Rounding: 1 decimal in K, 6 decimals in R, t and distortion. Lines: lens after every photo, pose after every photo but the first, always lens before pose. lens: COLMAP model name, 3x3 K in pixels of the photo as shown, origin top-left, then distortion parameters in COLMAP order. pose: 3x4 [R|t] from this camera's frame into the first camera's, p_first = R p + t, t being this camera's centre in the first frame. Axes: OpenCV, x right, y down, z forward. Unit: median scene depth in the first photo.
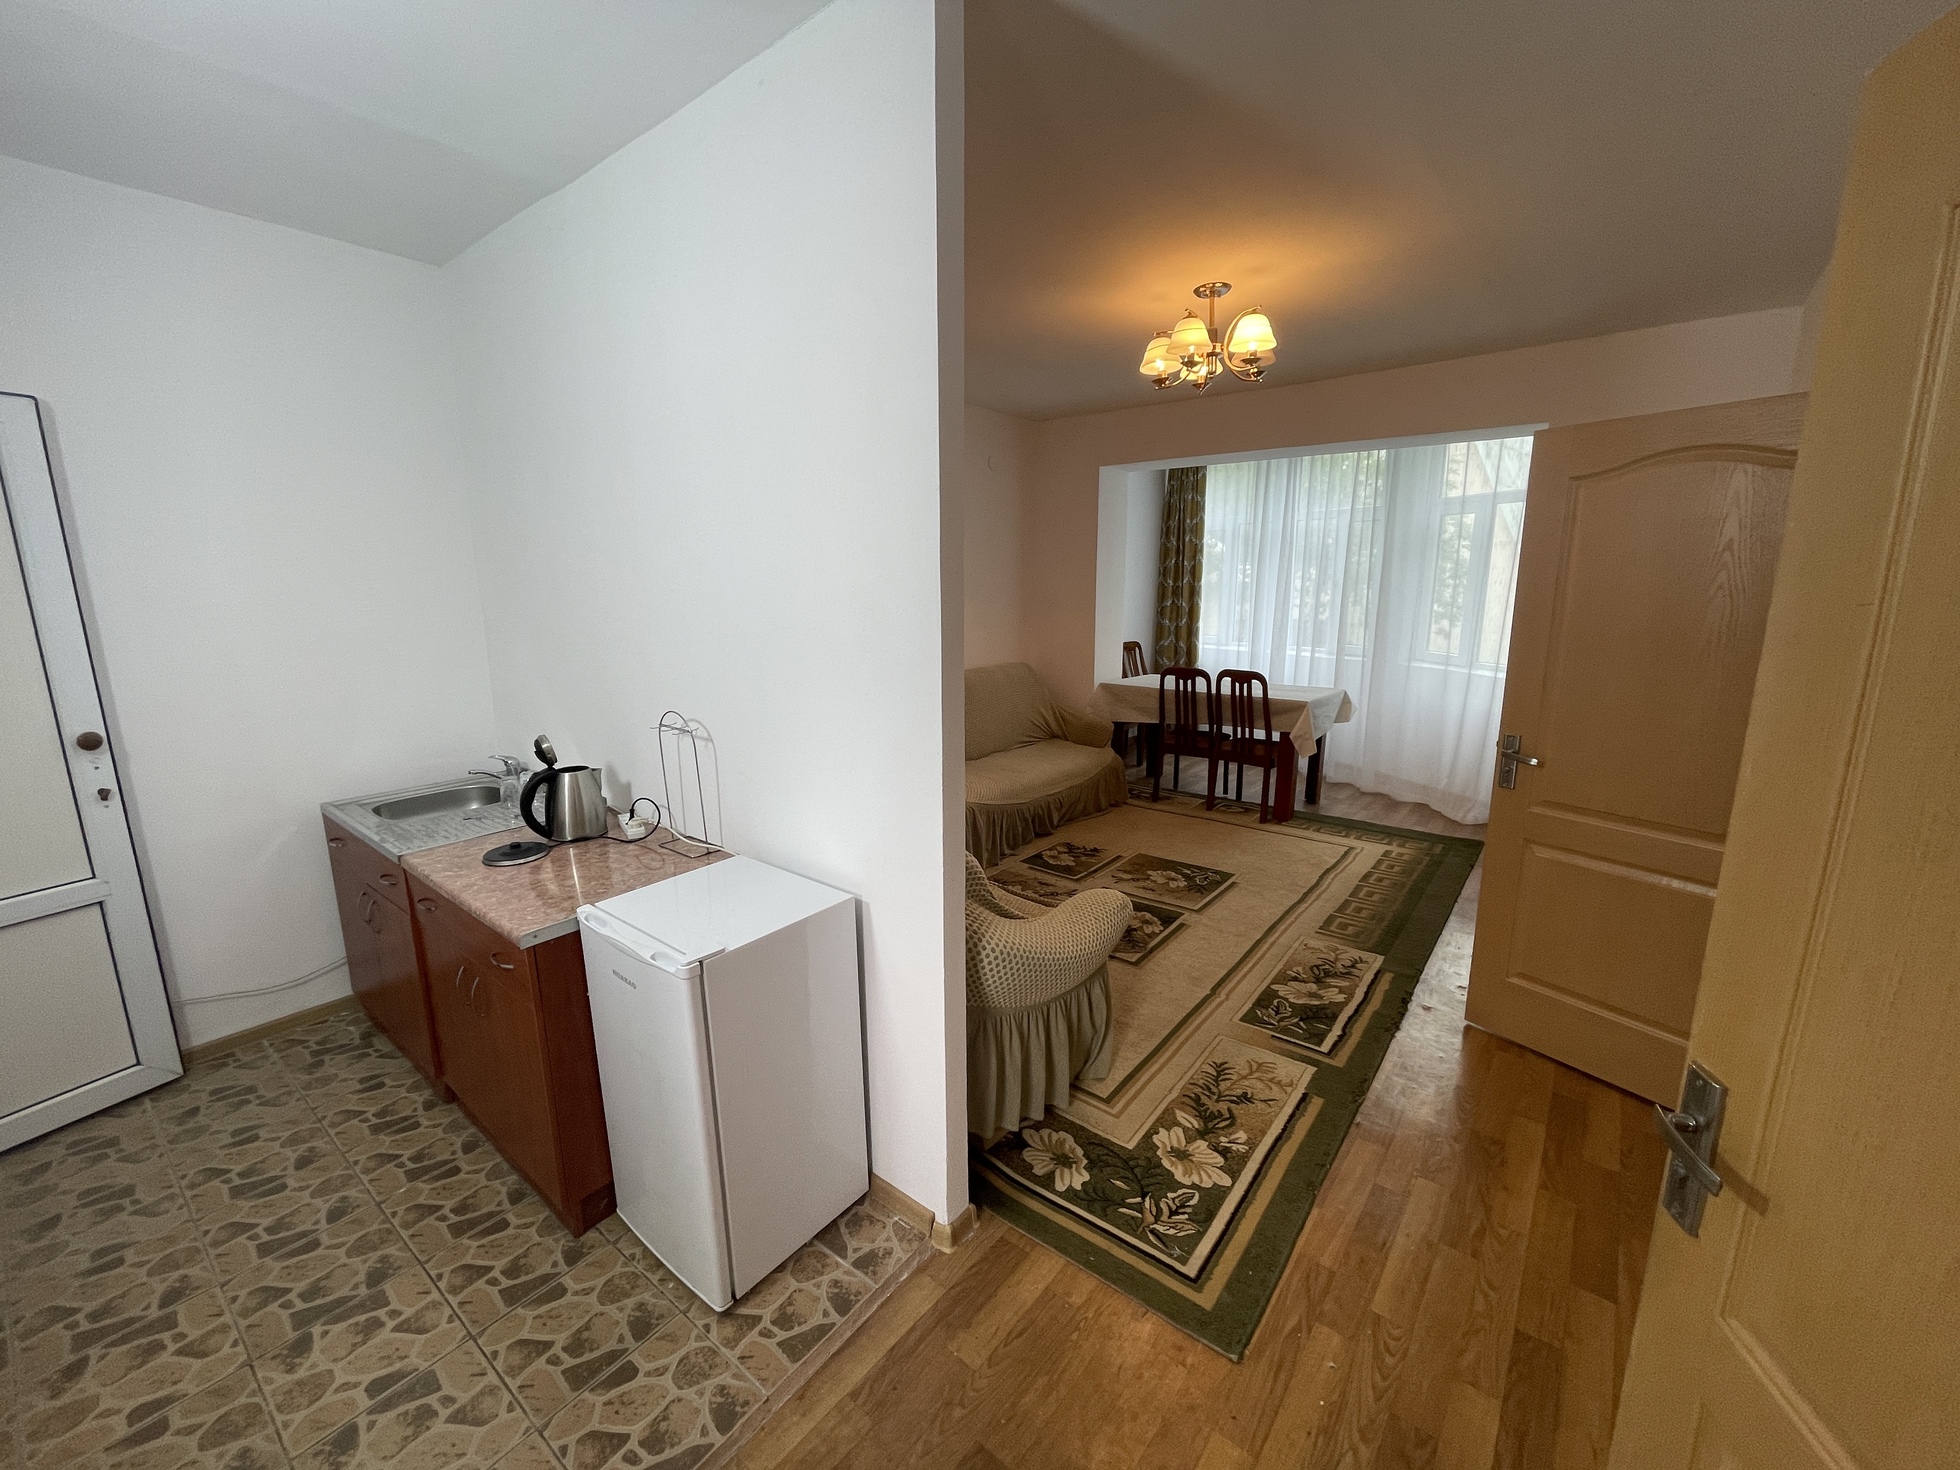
lens RADIAL K [[777.6, 0, 980.0], [0, 777.6, 735.0], [0, 0, 1]] dist [0.000463, -0.000002]
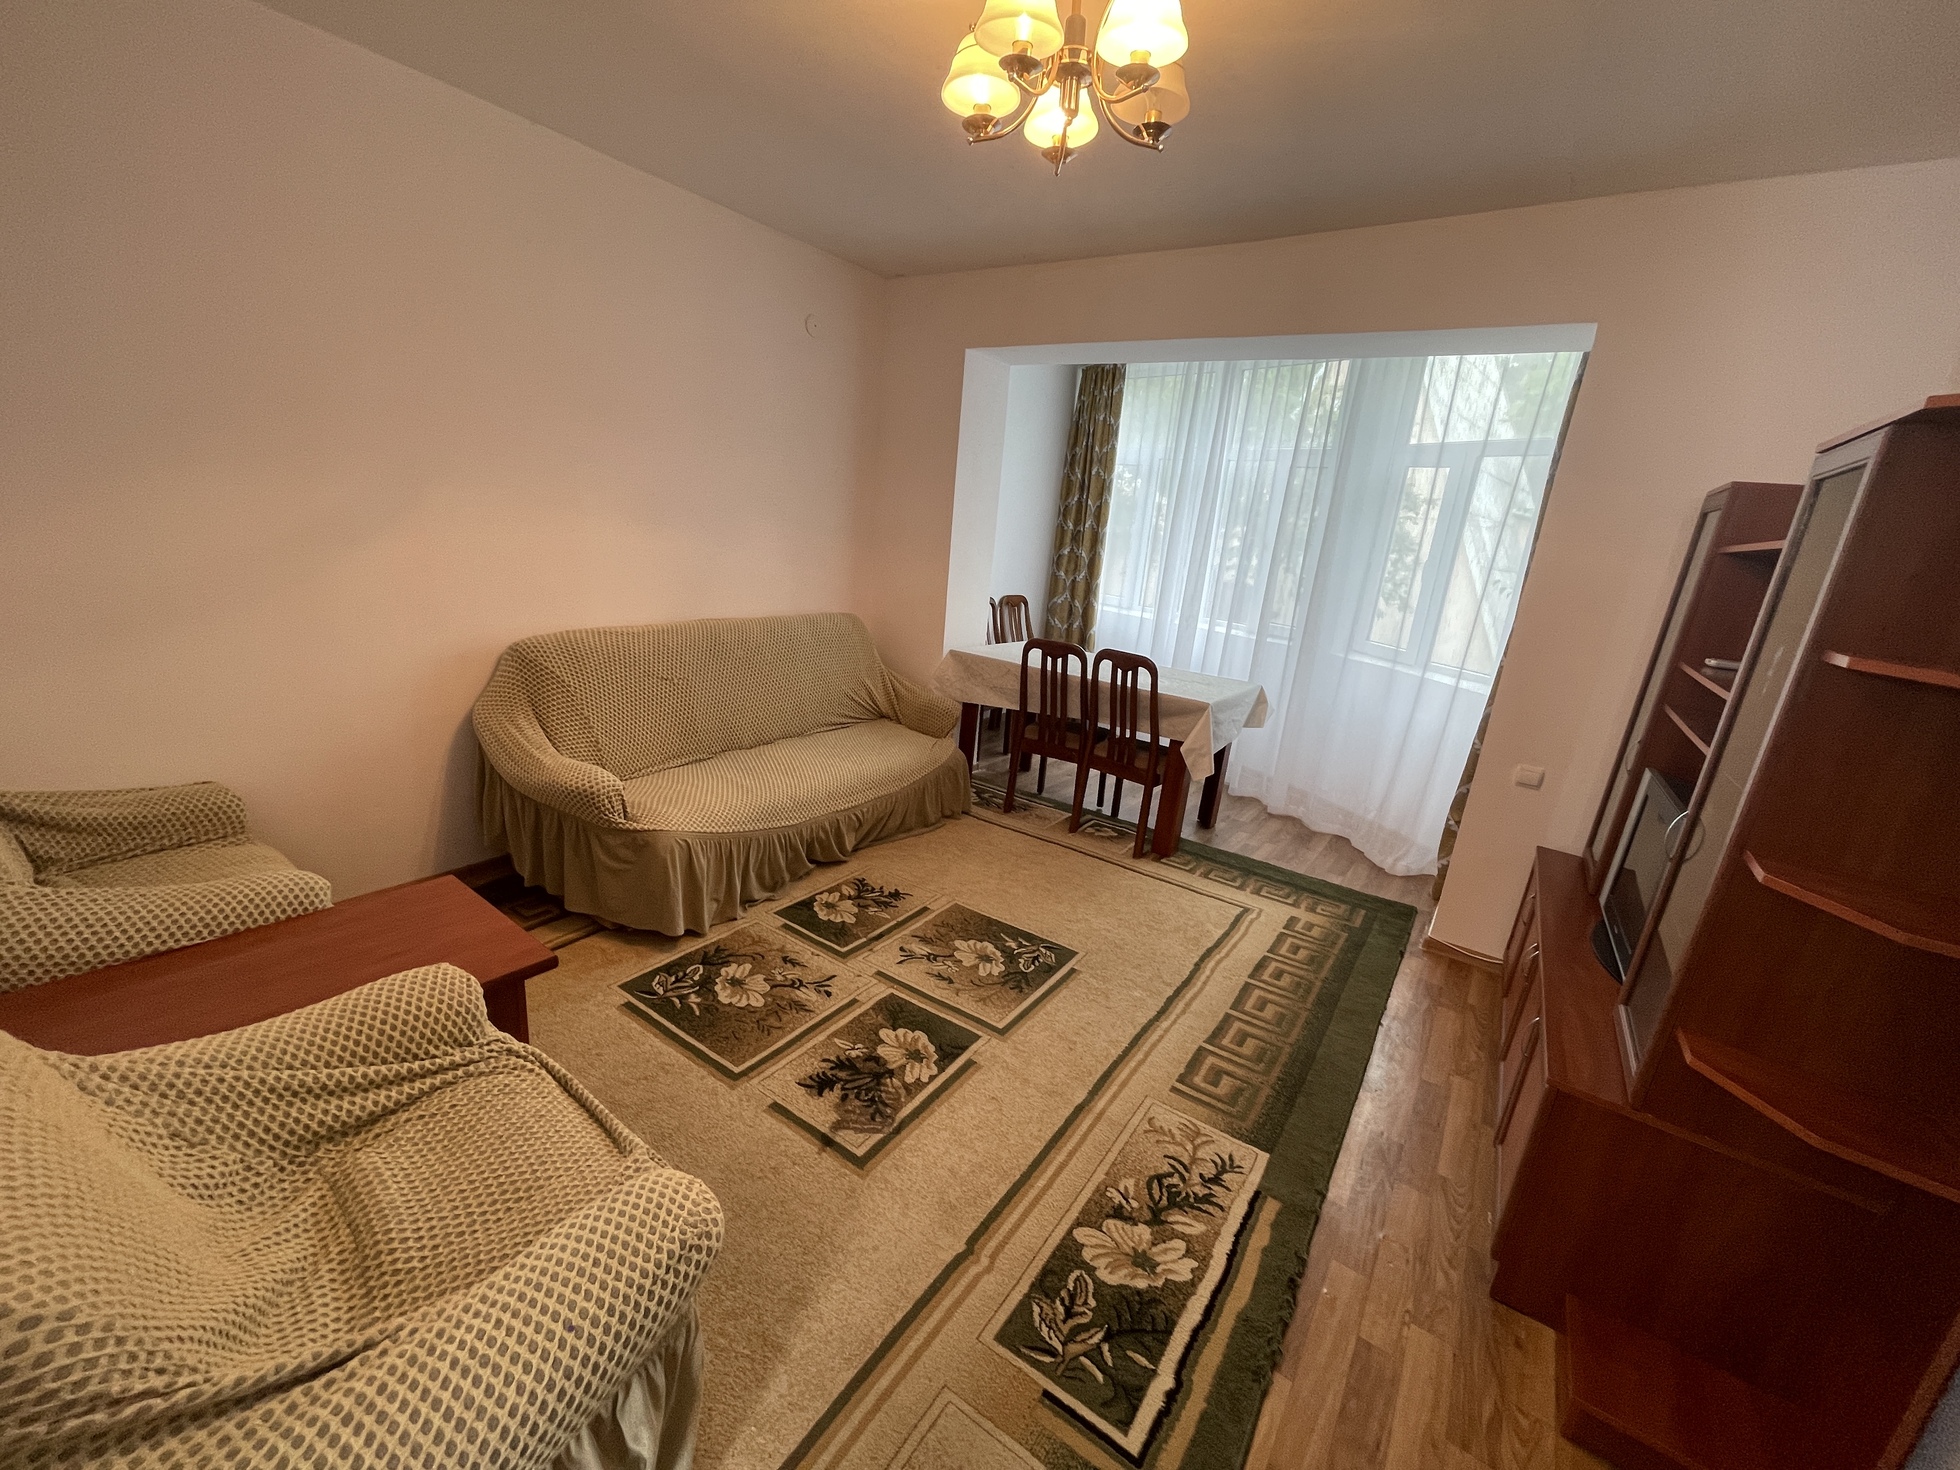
lens RADIAL K [[761.3, 0, 980.0], [0, 761.3, 735.0], [0, 0, 1]] dist [-0.000038, -0.000038]
pose [[0.994273, 0.066002, 0.084048, 0.147708], [-0.072817, 0.994069, 0.080780, -0.054109], [-0.078218, -0.086437, 0.993182, 0.301325]]
